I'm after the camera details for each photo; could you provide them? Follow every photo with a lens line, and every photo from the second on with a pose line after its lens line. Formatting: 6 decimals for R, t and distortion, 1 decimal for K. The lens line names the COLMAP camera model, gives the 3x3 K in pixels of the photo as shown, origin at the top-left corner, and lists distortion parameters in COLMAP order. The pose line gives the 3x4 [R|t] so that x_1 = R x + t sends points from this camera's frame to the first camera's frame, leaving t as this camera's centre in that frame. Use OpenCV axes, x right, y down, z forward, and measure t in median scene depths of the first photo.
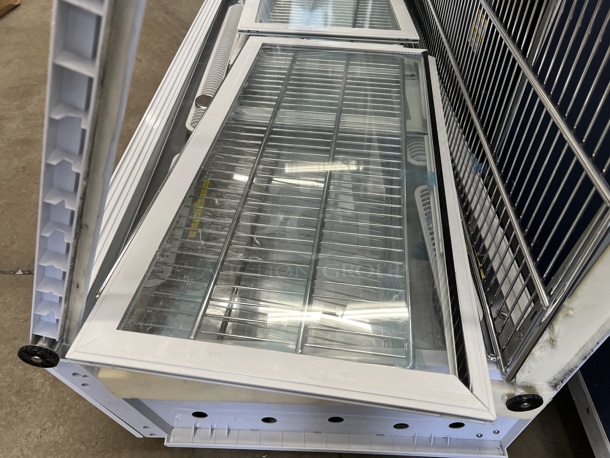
lens RADIAL K [[497.7, 0, 305.0], [0, 497.7, 229.0], [0, 0, 1]] dist [0.043132, 0.000253]
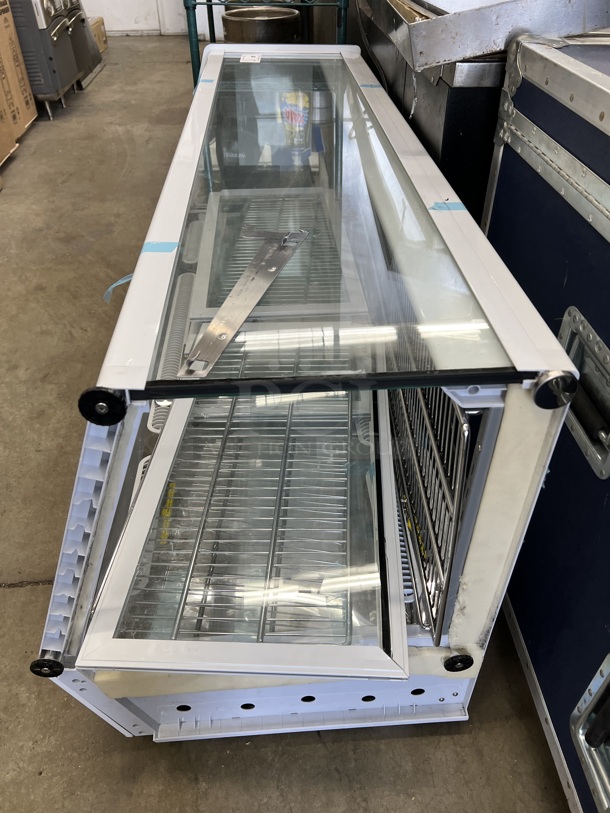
lens RADIAL K [[663.4, 0, 313.3], [0, 663.4, 409.9], [0, 0, 1]] dist [0.043132, 0.000253]
pose [[0.994902, -0.097166, 0.026981, 0.101801], [0.099039, 0.991860, -0.080030, -0.139108], [-0.018985, 0.082295, 0.996427, -0.550868]]
